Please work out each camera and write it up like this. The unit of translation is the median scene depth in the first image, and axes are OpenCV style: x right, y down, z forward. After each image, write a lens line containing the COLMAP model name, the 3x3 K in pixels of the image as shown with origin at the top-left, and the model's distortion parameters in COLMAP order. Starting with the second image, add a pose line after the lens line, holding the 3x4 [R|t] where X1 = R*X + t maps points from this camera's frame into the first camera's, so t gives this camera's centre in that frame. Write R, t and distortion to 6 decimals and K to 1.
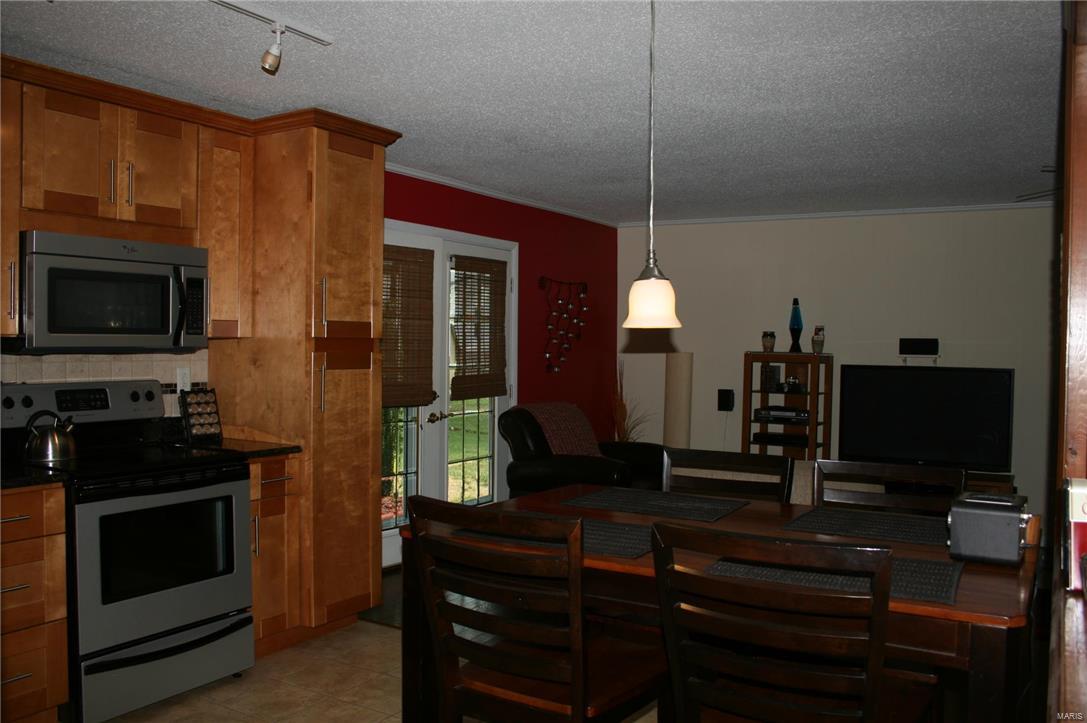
lens RADIAL K [[902.2, 0, 539.3], [0, 902.2, 373.1], [0, 0, 1]] dist [-0.158517, 0.134872]
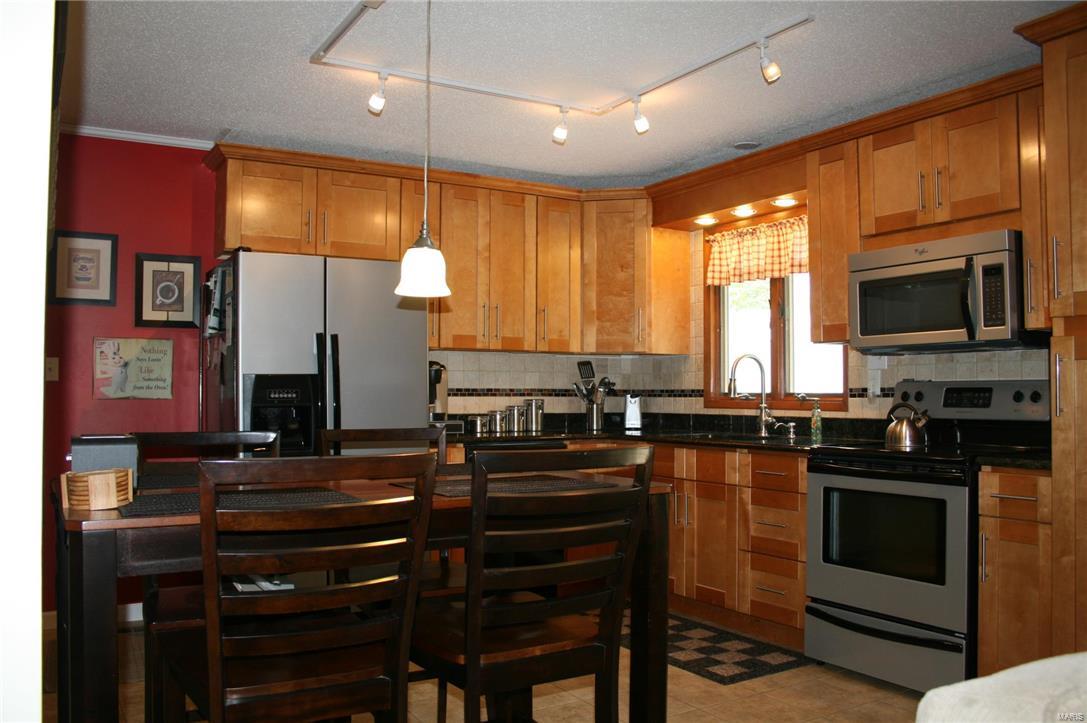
lens RADIAL K [[902.2, 0, 539.3], [0, 902.2, 373.1], [0, 0, 1]] dist [-0.158517, 0.134872]
pose [[-0.457551, -0.029967, -0.888678, 0.670062], [-0.034604, 0.999275, -0.015880, 0.037530], [0.888510, 0.023486, -0.458256, 1.068685]]
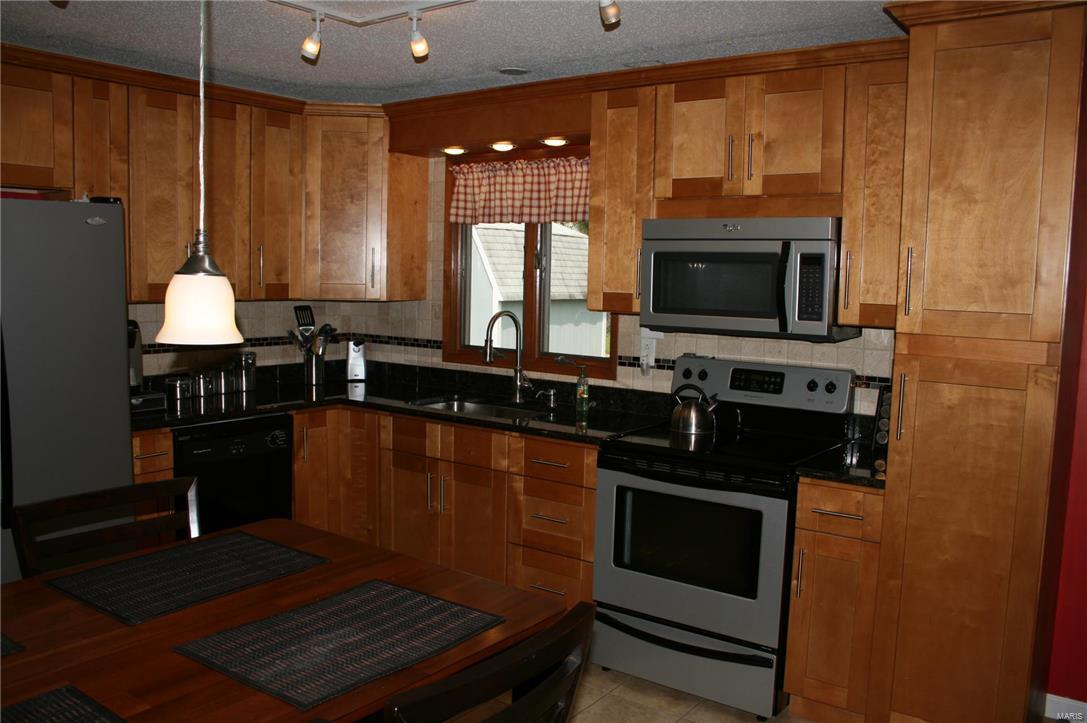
lens RADIAL K [[902.2, 0, 539.3], [0, 902.2, 373.1], [0, 0, 1]] dist [-0.158517, 0.134872]
pose [[-0.085938, 0.102459, -0.991018, 0.521112], [-0.055743, 0.992645, 0.107461, -0.076230], [0.994740, 0.064477, -0.079595, 0.871764]]
